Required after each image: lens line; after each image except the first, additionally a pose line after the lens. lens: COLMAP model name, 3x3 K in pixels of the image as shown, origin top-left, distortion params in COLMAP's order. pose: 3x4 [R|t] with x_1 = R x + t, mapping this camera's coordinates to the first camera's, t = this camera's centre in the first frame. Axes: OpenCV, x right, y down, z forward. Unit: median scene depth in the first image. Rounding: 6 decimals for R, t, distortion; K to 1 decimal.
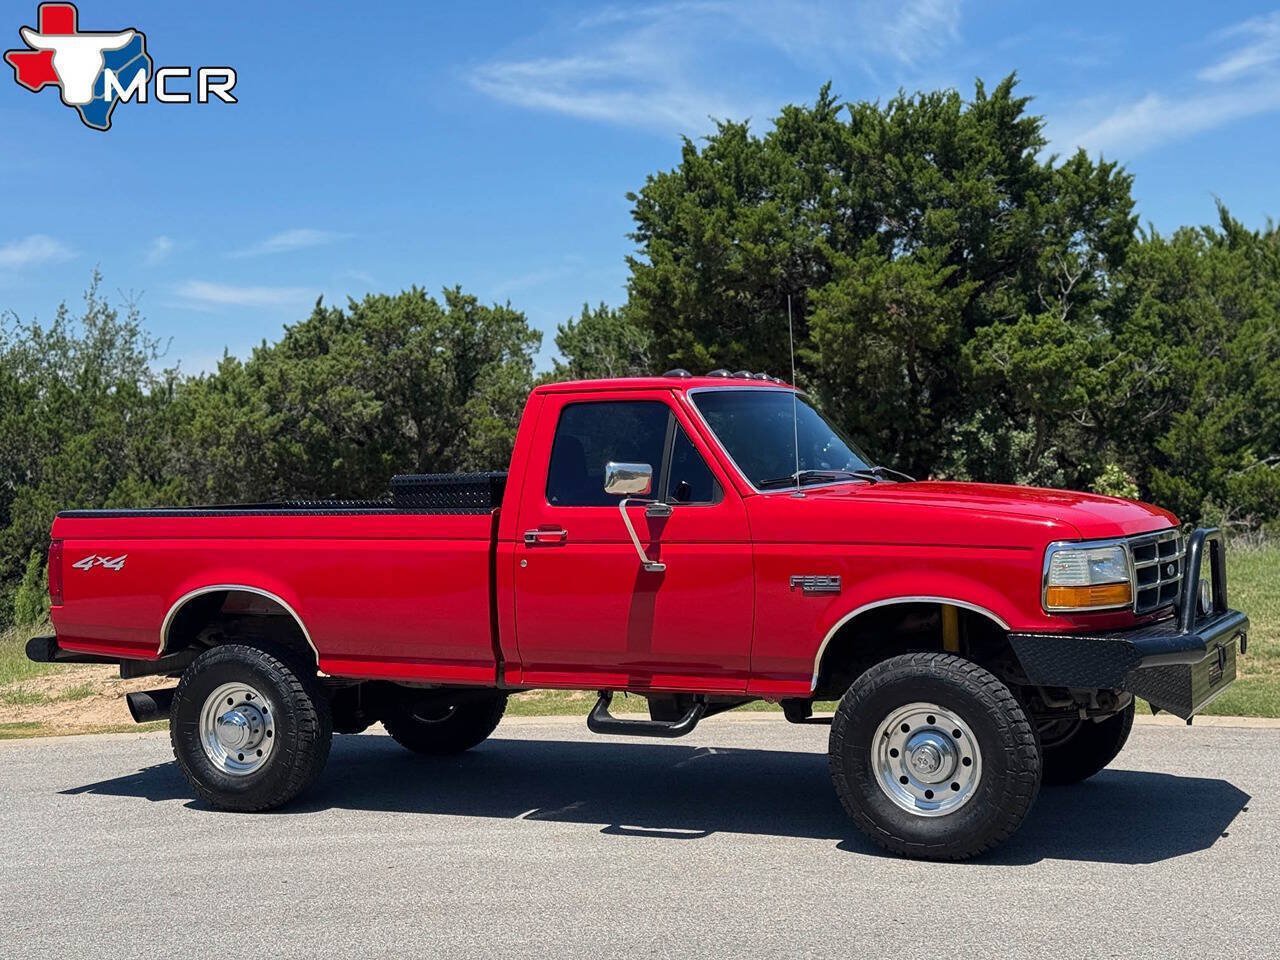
lens RADIAL K [[1788.7, 0, 644.7], [0, 1788.7, 492.3], [0, 0, 1]] dist [0.137755, 0.000000]
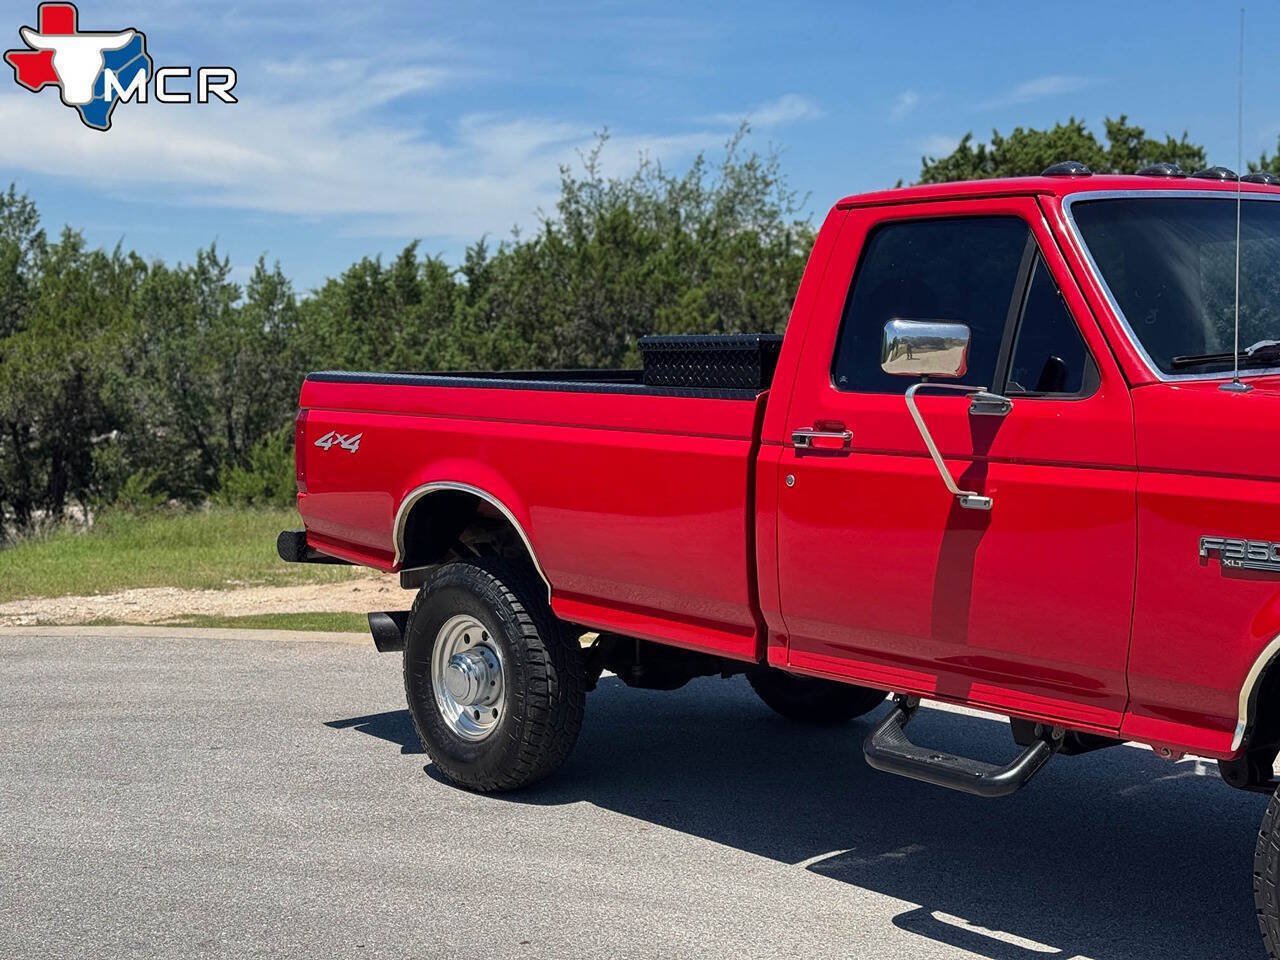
lens RADIAL K [[1788.7, 0, 627.2], [0, 1788.7, 490.2], [0, 0, 1]] dist [0.137755, 0.000000]
pose [[0.916446, 0.057205, -0.396049, 0.054551], [-0.027104, 0.996330, 0.081192, -0.002659], [0.399240, -0.063674, 0.914633, 0.169930]]
